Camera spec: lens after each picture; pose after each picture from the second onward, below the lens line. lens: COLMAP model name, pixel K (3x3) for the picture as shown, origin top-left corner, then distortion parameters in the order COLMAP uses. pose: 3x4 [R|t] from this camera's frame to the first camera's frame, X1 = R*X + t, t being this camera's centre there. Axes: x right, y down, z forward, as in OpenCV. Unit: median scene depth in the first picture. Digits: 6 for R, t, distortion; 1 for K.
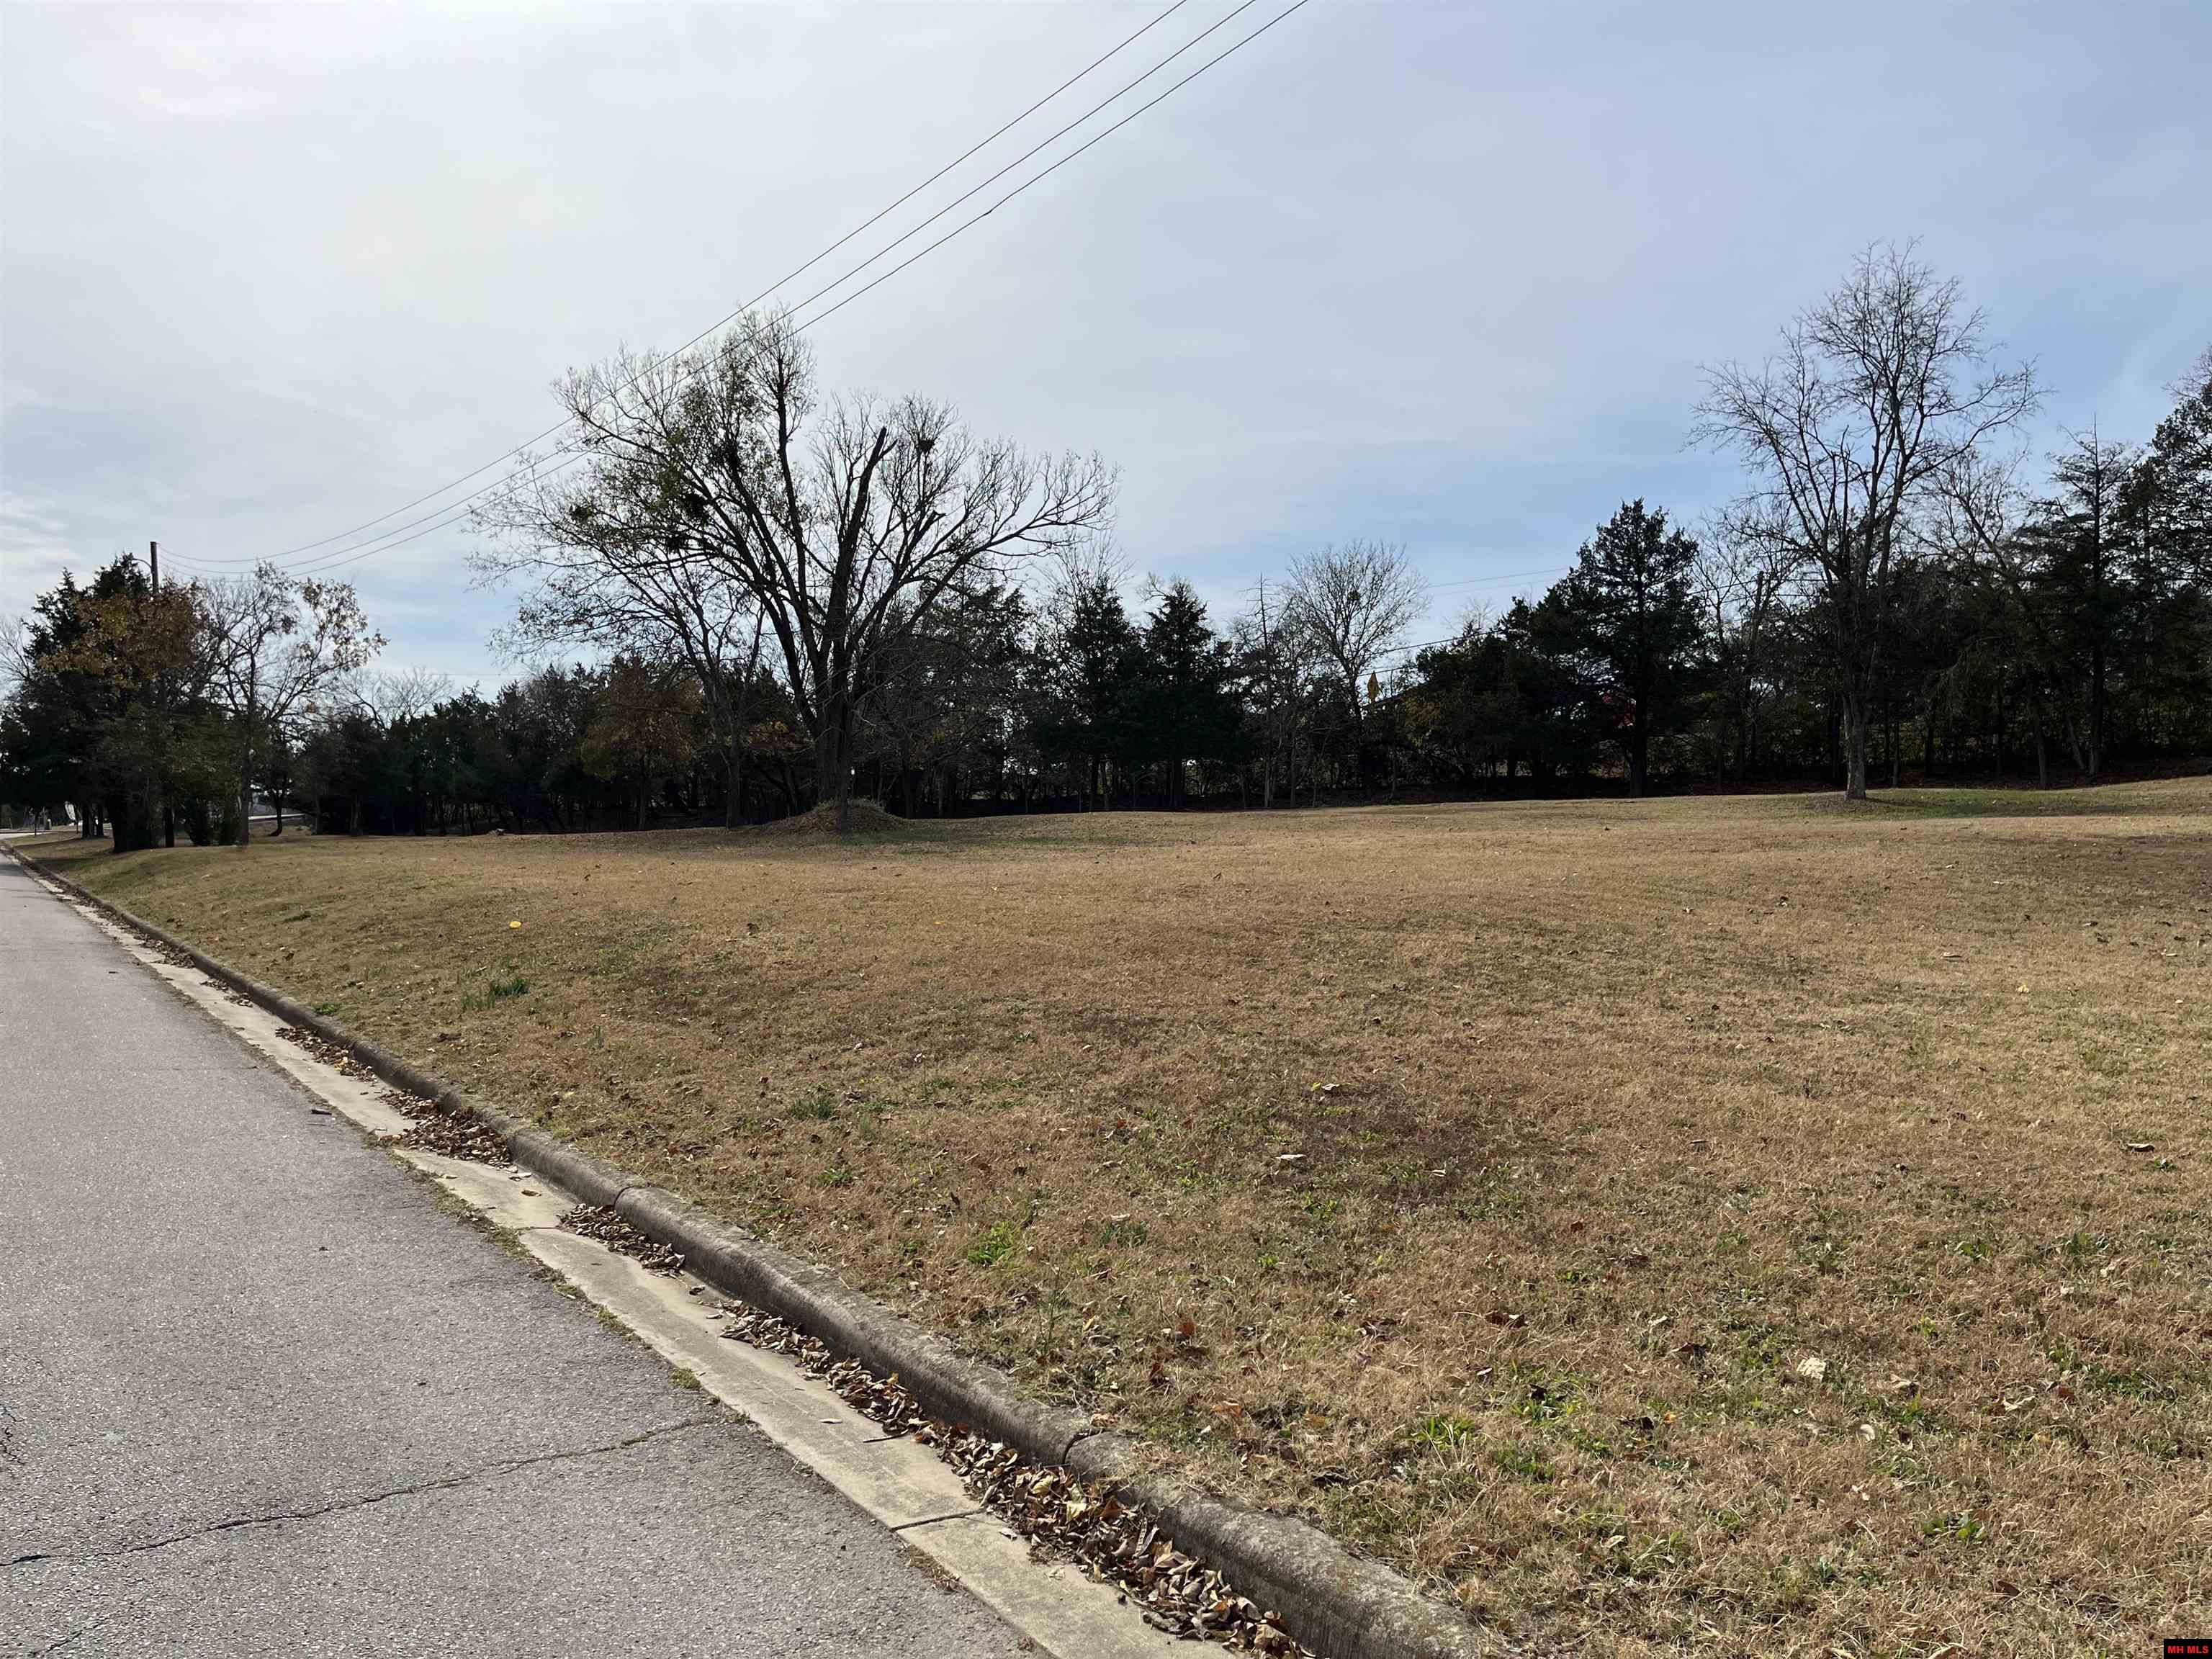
lens RADIAL K [[1672.8, 0, 1110.8], [0, 1672.8, 852.2], [0, 0, 1]] dist [0.060998, -0.086186]
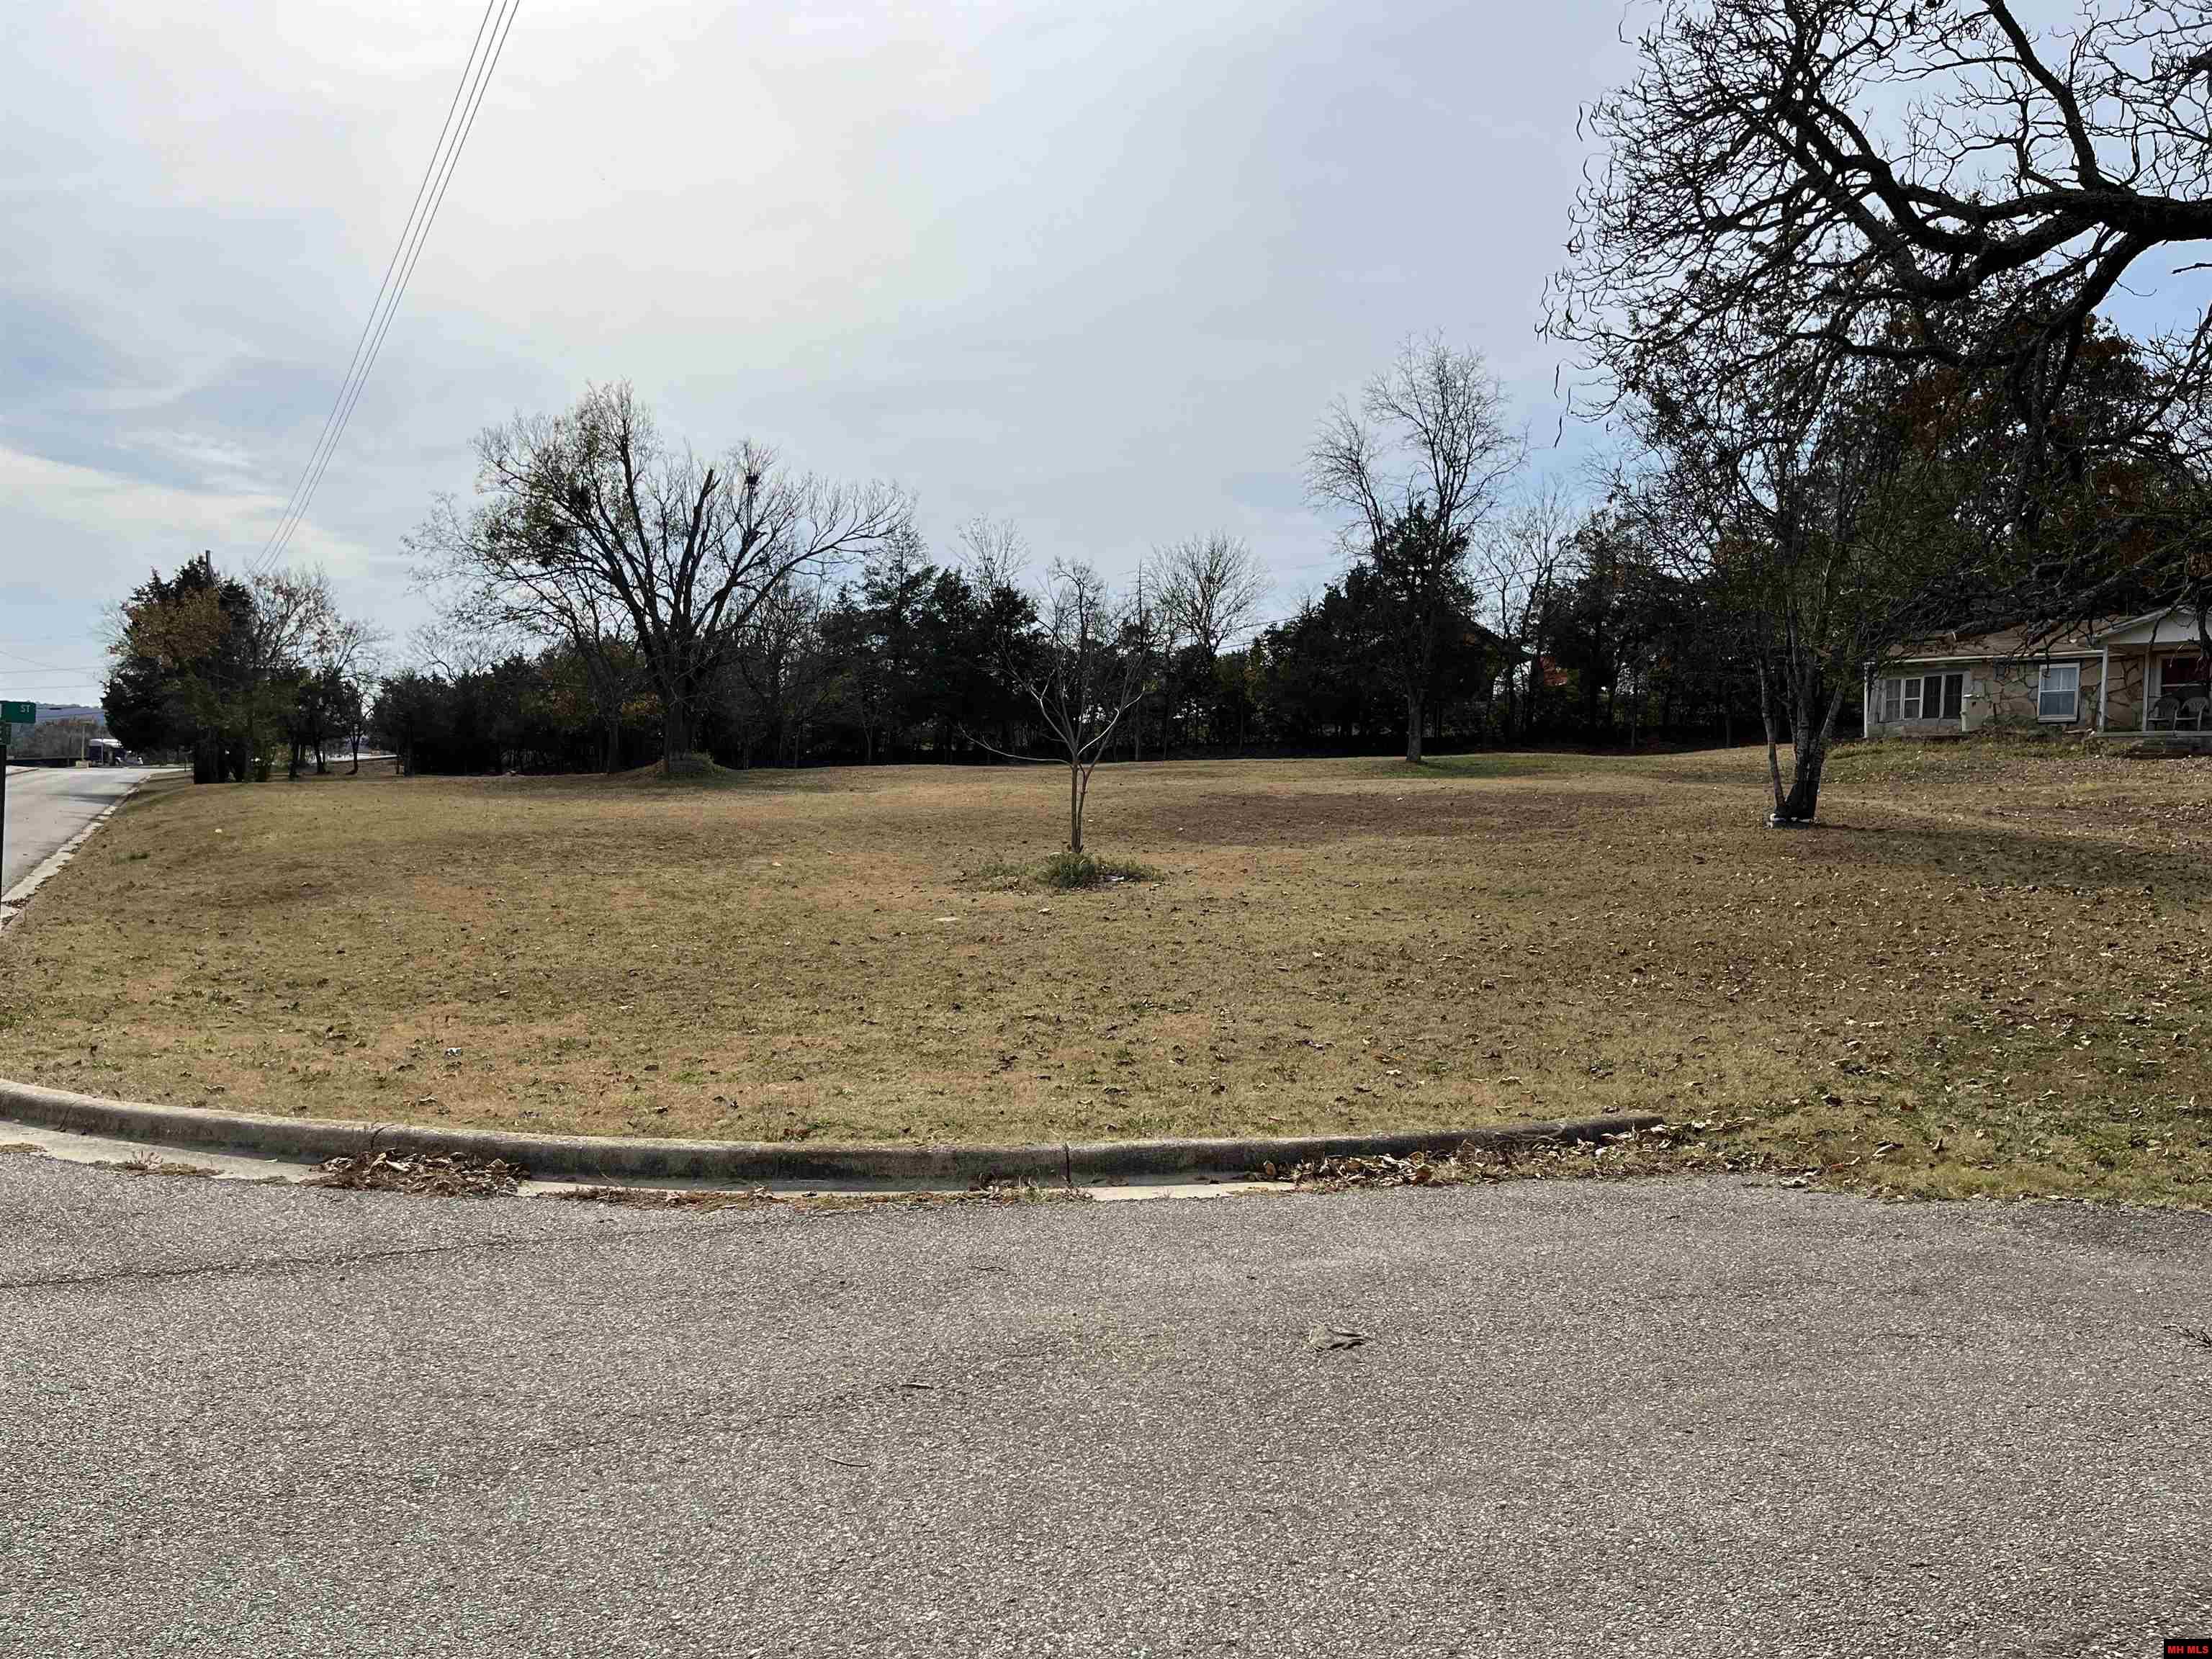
lens RADIAL K [[1672.8, 0, 1091.8], [0, 1672.8, 843.2], [0, 0, 1]] dist [0.060998, -0.086186]
pose [[0.993990, 0.015655, -0.108348, 0.266129], [-0.012476, 0.999473, 0.029960, -0.004044], [0.108760, -0.028428, 0.993661, -0.241237]]
